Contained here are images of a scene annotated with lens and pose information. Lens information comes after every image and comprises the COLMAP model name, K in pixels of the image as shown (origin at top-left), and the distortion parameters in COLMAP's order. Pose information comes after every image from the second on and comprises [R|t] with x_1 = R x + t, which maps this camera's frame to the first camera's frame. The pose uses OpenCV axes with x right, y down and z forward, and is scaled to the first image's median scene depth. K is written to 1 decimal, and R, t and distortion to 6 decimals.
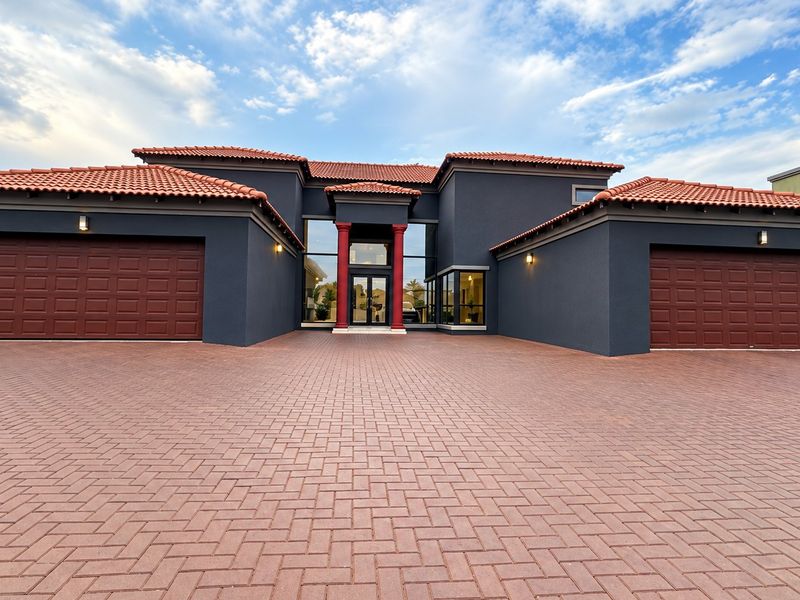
lens RADIAL K [[428.7, 0, 396.5], [0, 428.7, 299.6], [0, 0, 1]] dist [0.000893, -0.000469]
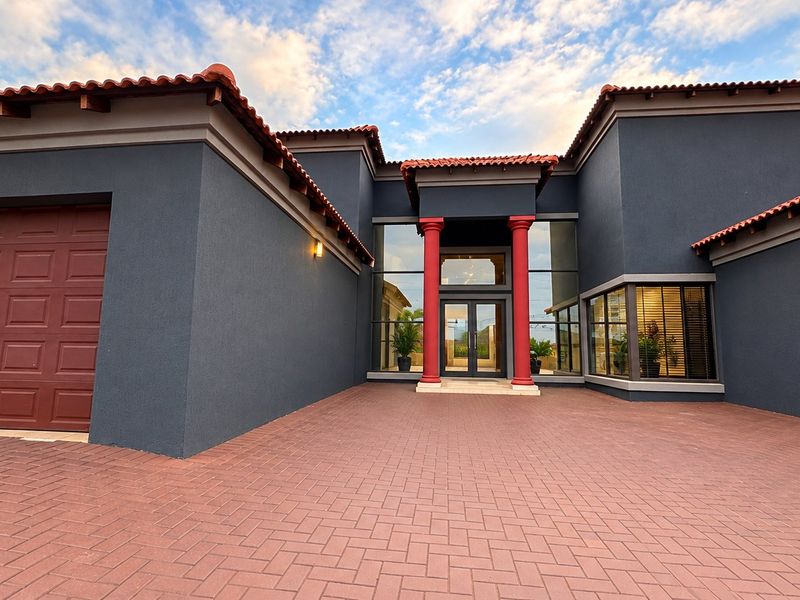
lens RADIAL K [[428.7, 0, 396.5], [0, 428.7, 299.6], [0, 0, 1]] dist [0.000893, -0.000469]
pose [[0.977618, -0.025143, -0.208880, -0.042459], [0.006227, 0.995856, -0.090727, 0.001301], [0.210296, 0.087395, 0.973724, 0.364042]]
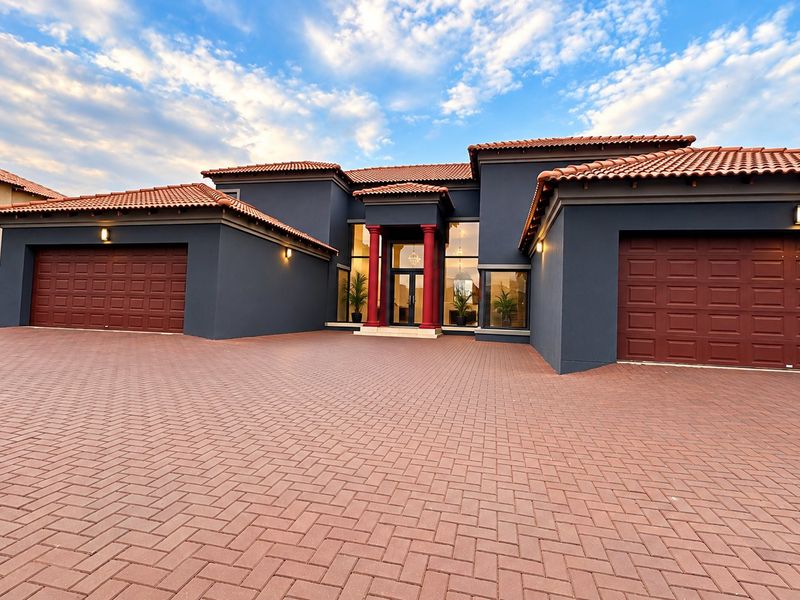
lens RADIAL K [[421.7, 0, 397.6], [0, 421.7, 302.2], [0, 0, 1]] dist [0.003254, 0.000955]
pose [[0.950146, 0.007156, -0.311722, 0.240237], [-0.007618, 0.999971, -0.000264, 0.003713], [0.311711, 0.002626, 0.950173, 0.065826]]
